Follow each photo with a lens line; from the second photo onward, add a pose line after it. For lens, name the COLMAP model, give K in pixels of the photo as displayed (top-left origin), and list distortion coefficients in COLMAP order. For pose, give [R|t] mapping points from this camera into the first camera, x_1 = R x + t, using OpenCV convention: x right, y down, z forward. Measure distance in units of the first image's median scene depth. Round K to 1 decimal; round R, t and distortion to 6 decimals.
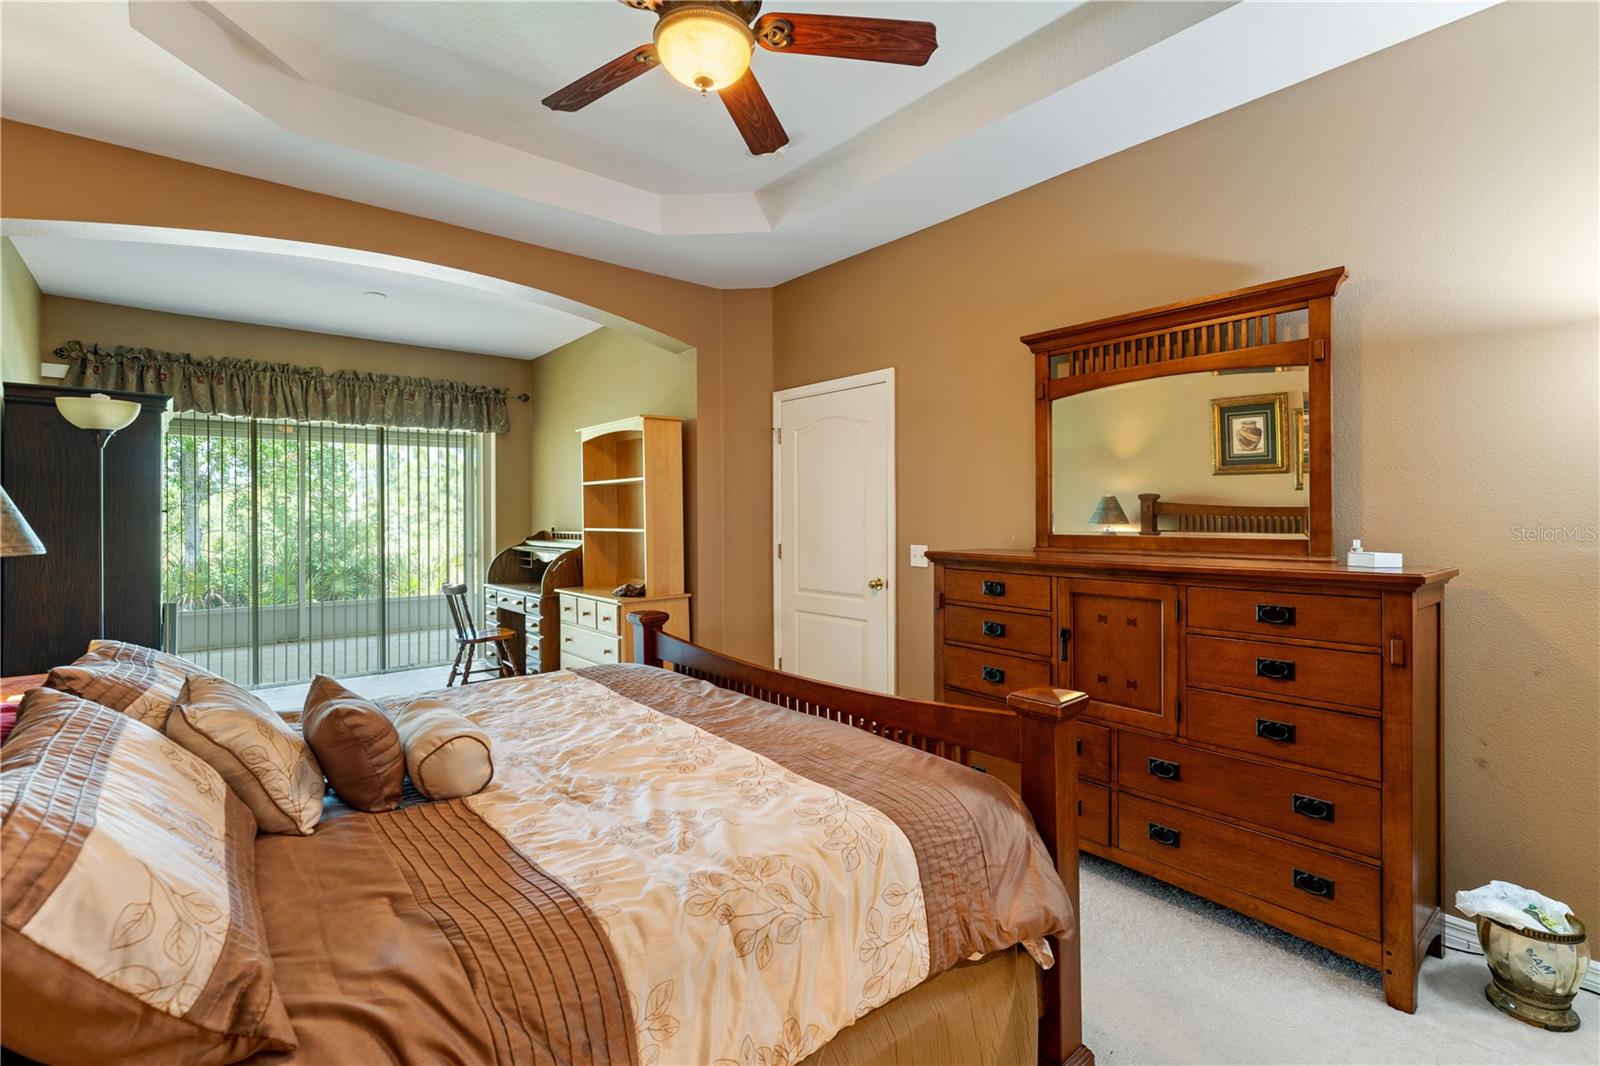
lens RADIAL K [[719.0, 0, 798.4], [0, 719.0, 518.6], [0, 0, 1]] dist [-0.002082, -0.000206]
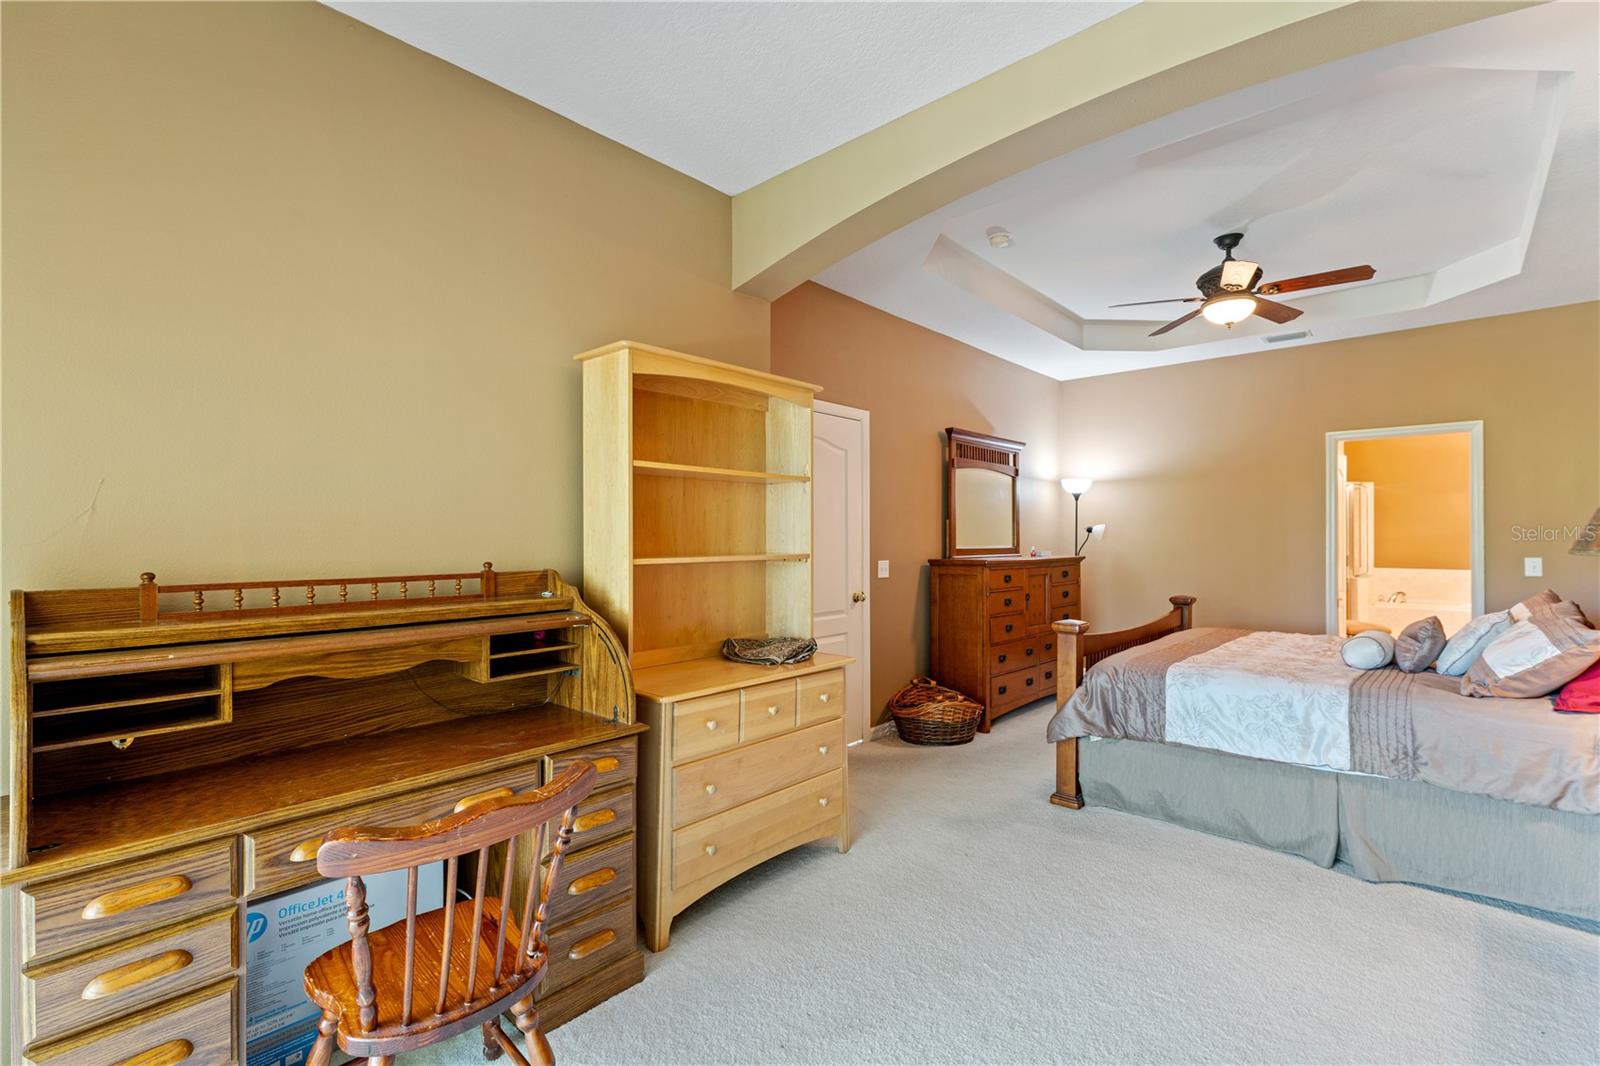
lens RADIAL K [[719.0, 0, 794.0], [0, 719.0, 532.2], [0, 0, 1]] dist [-0.002082, -0.000206]
pose [[-0.134492, 0.014824, 0.990804, -0.874964], [0.008740, 0.999867, -0.013773, 0.002831], [-0.990876, 0.006807, -0.134603, 1.103666]]
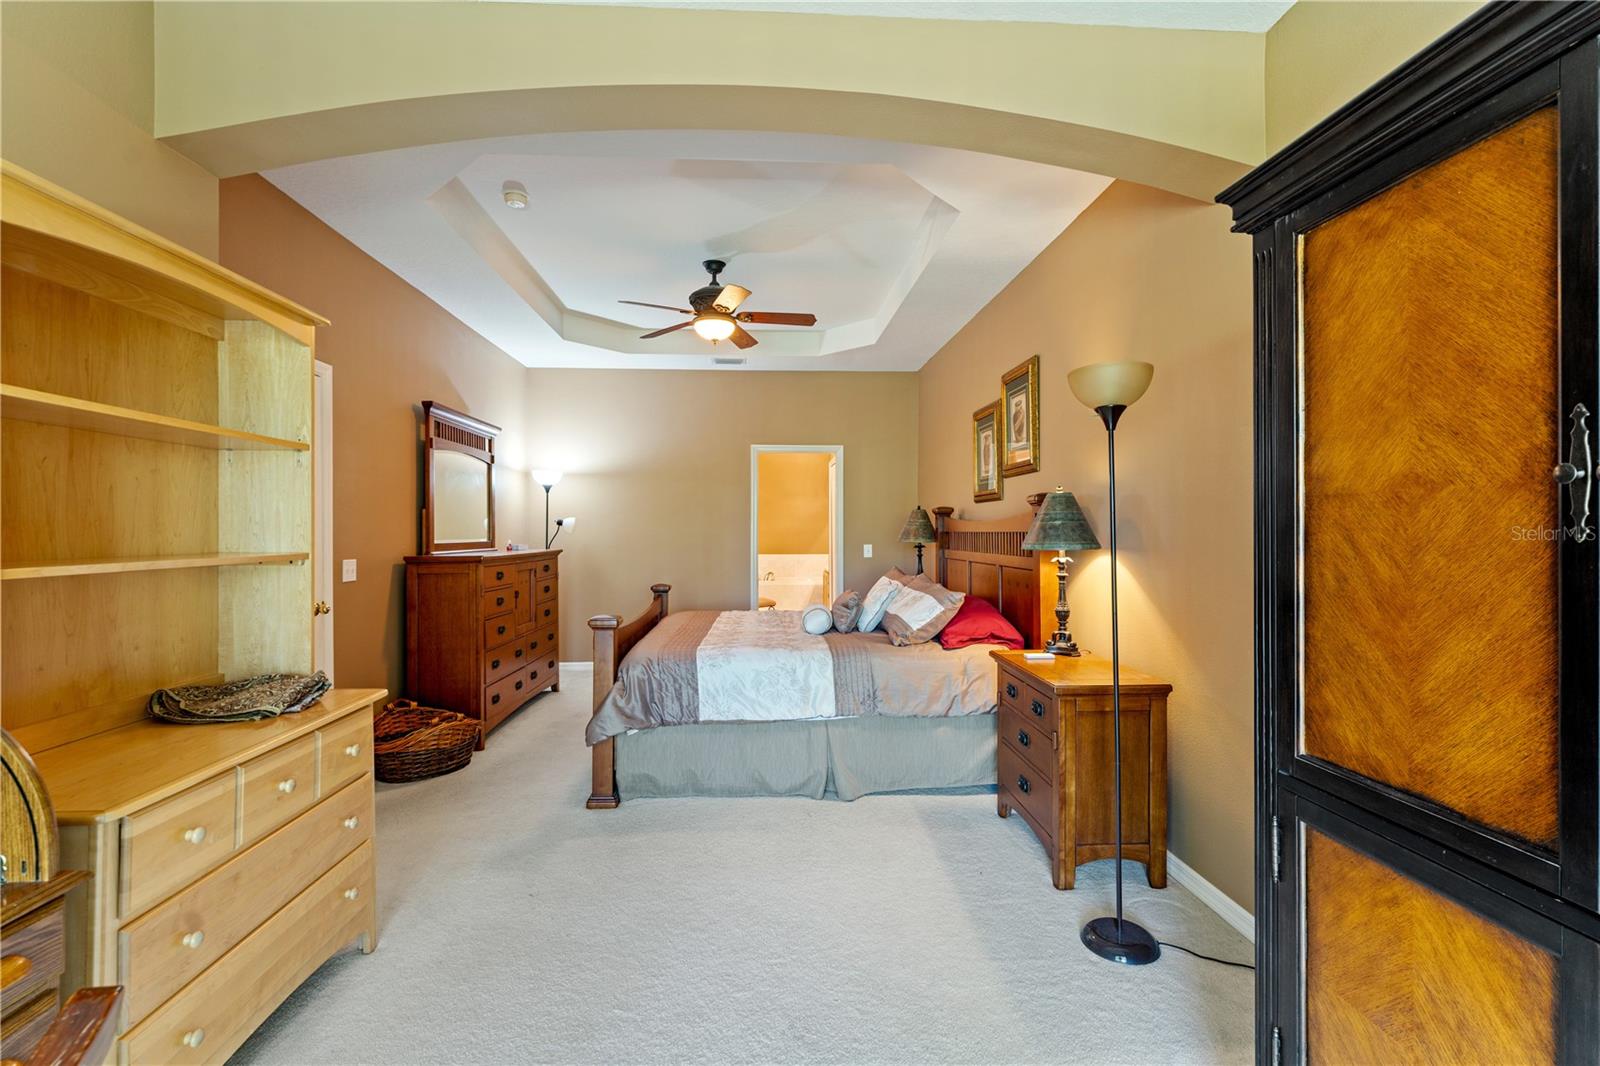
lens RADIAL K [[719.0, 0, 798.4], [0, 719.0, 531.6], [0, 0, 1]] dist [-0.002082, -0.000206]
pose [[-0.805502, 0.007358, 0.592548, -0.754322], [0.011129, 0.999934, 0.002712, 0.002320], [-0.592489, 0.008779, -0.805531, 1.190114]]
